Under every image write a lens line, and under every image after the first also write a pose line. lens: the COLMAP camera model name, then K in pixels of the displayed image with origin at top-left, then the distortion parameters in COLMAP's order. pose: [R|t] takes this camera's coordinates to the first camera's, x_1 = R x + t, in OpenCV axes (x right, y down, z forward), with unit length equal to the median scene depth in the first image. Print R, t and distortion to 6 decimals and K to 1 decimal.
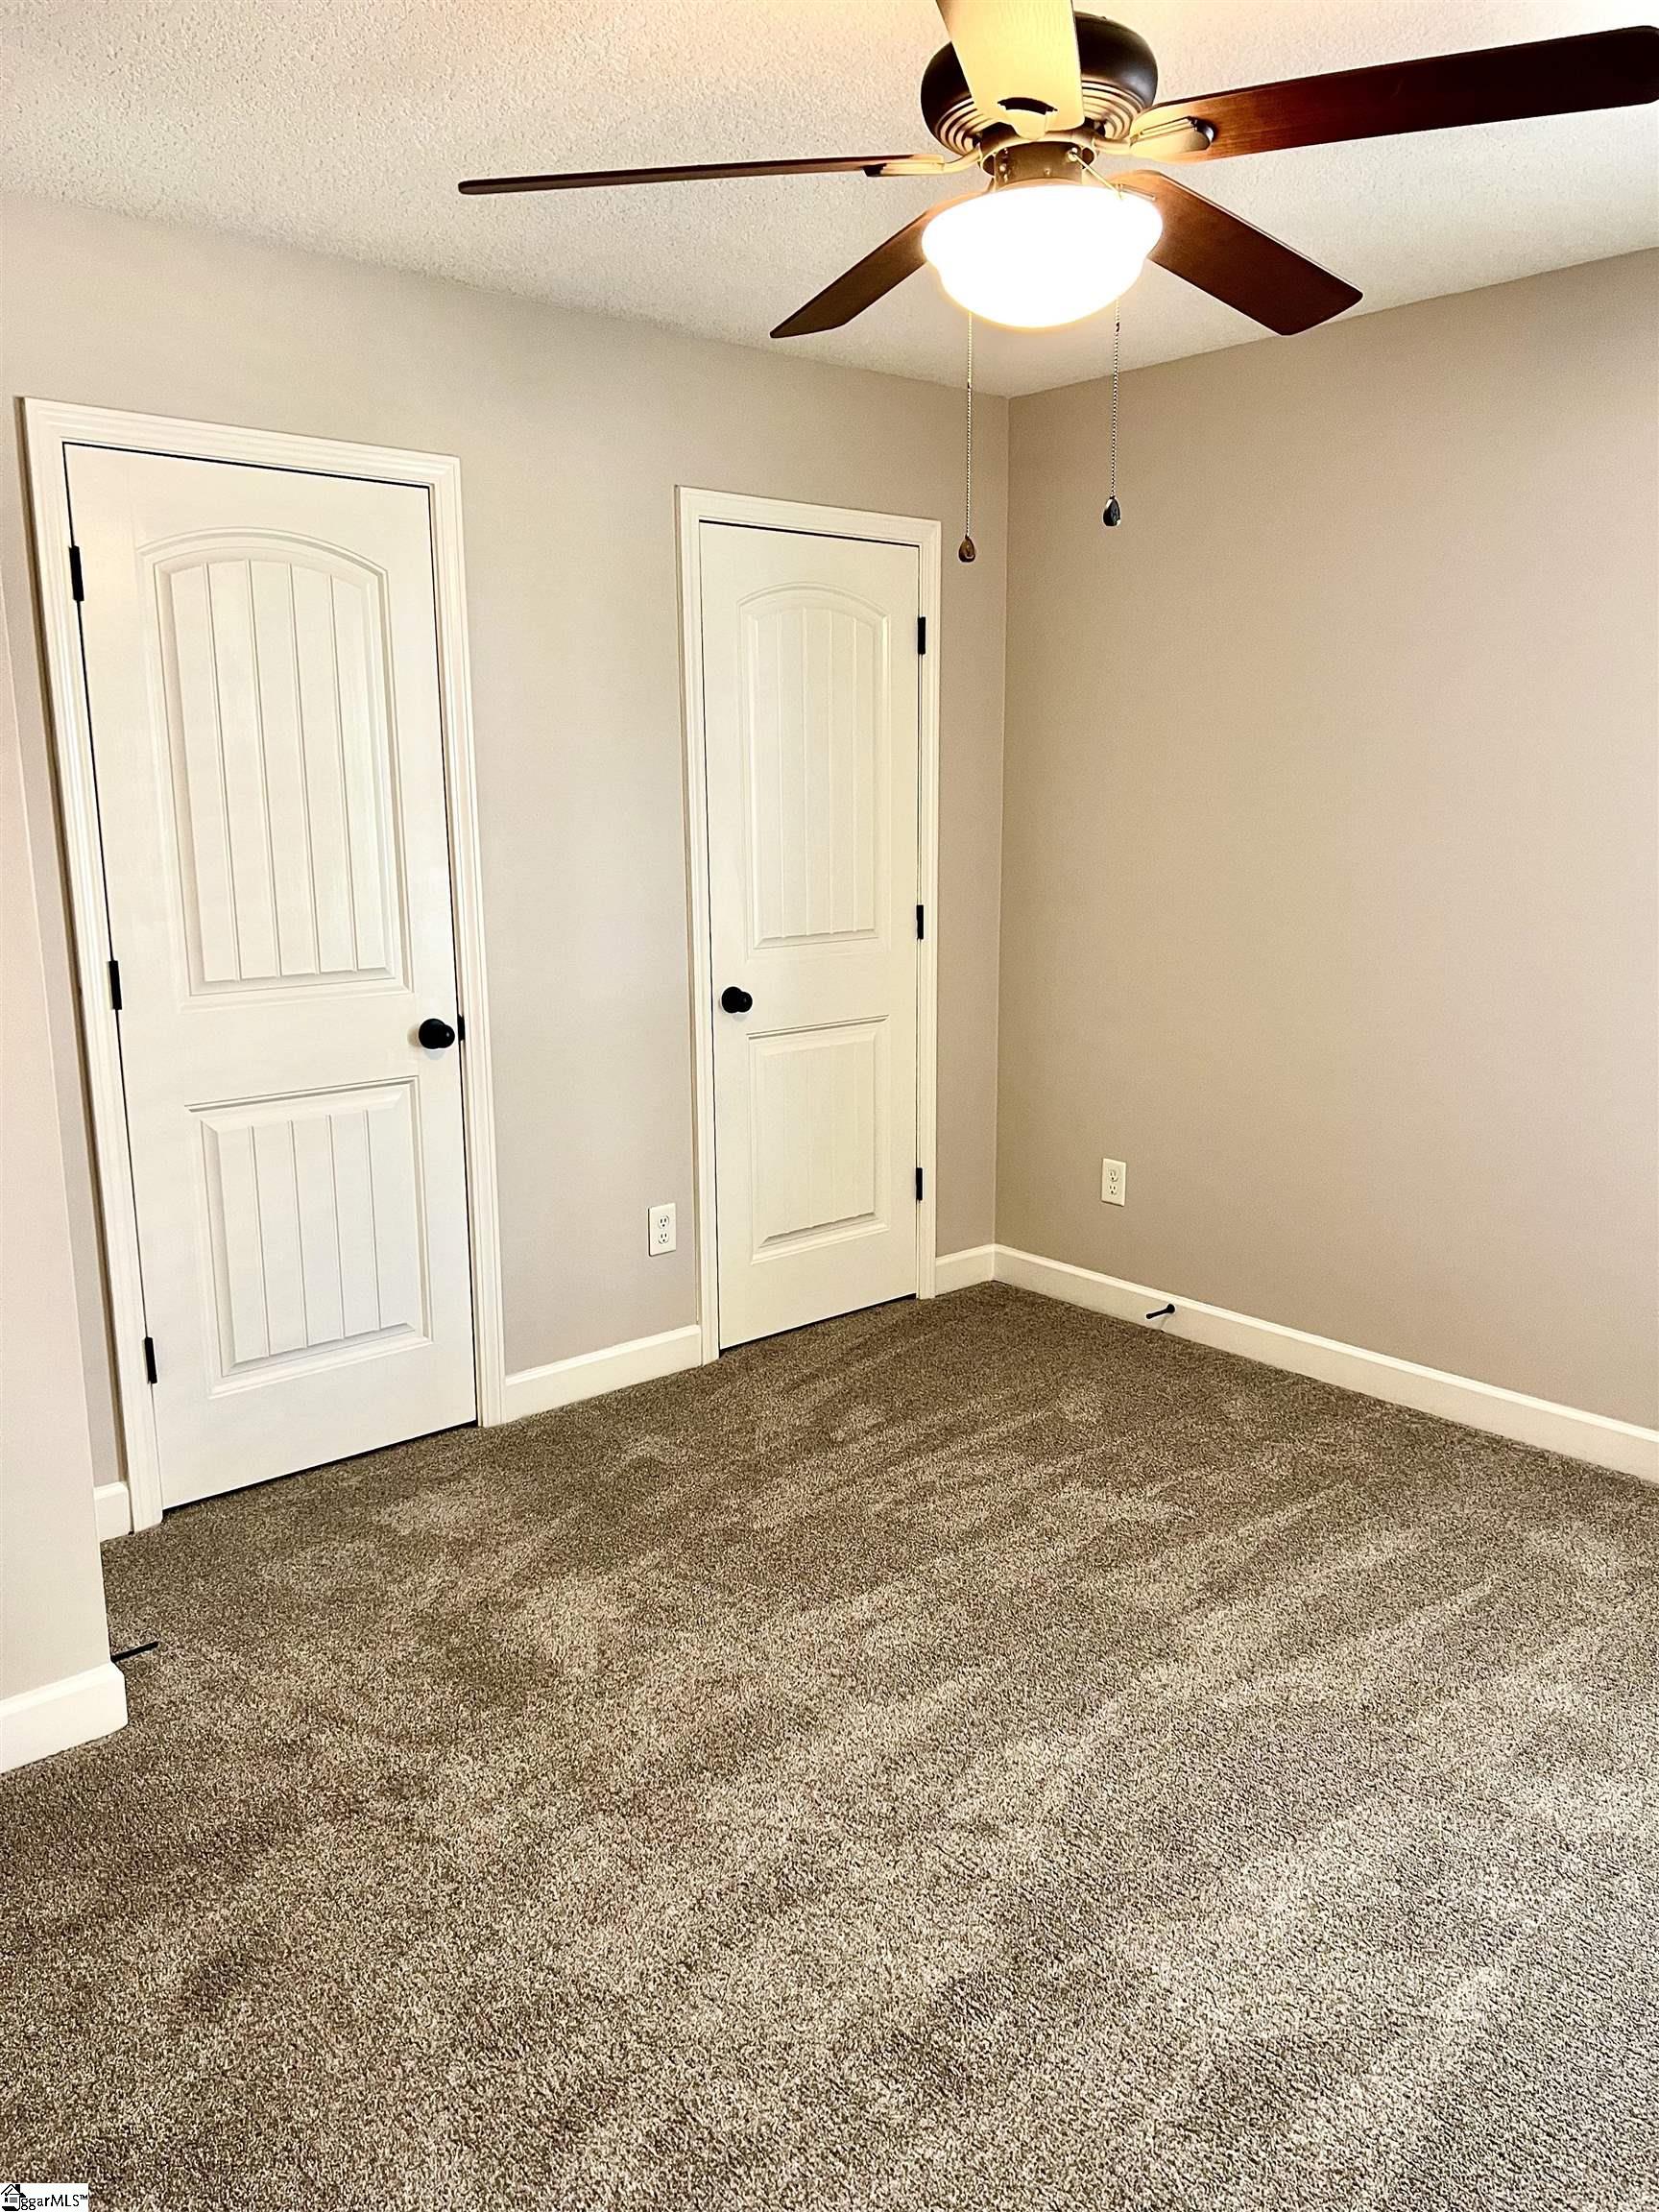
lens RADIAL K [[1656.8, 0, 840.7], [0, 1656.8, 1112.1], [0, 0, 1]] dist [0.050896, -0.056903]
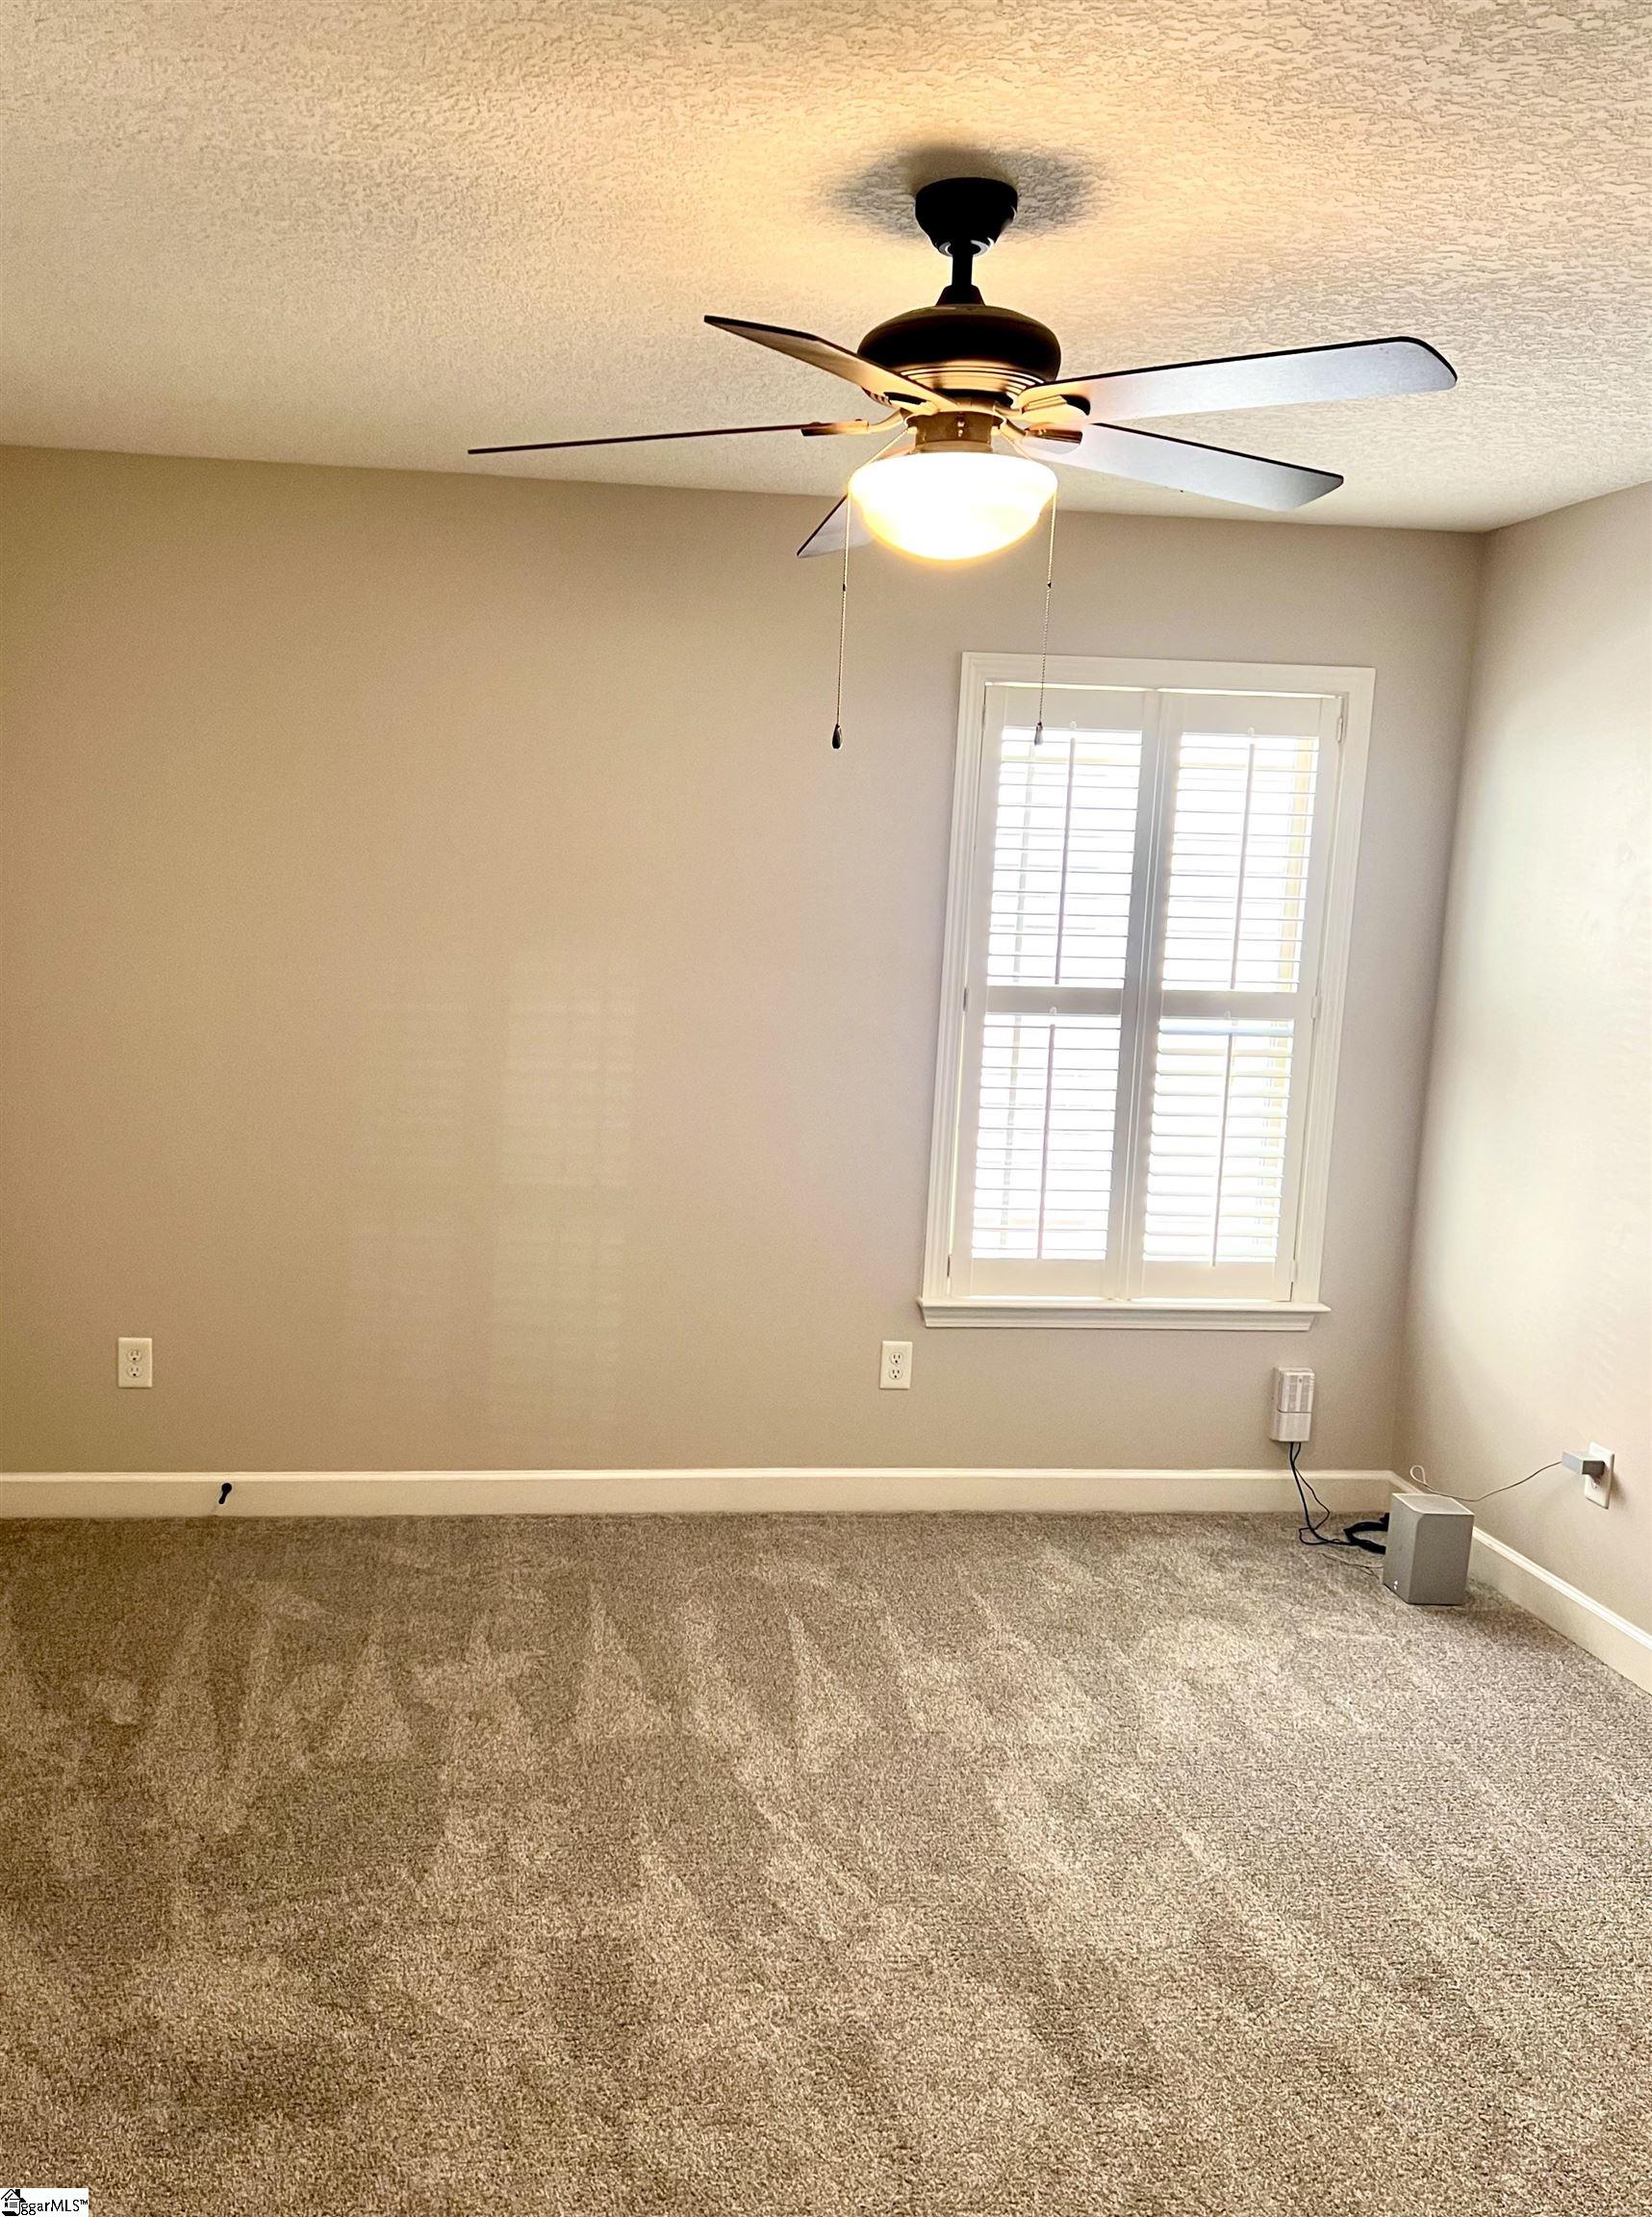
lens RADIAL K [[1771.3, 0, 826.0], [0, 1771.3, 1108.5], [0, 0, 1]] dist [0.045712, -0.059830]
pose [[0.578278, -0.074273, 0.812452, -0.555182], [0.132136, 0.991226, -0.003435, -0.058037], [-0.805068, 0.109340, 0.583018, 0.214036]]
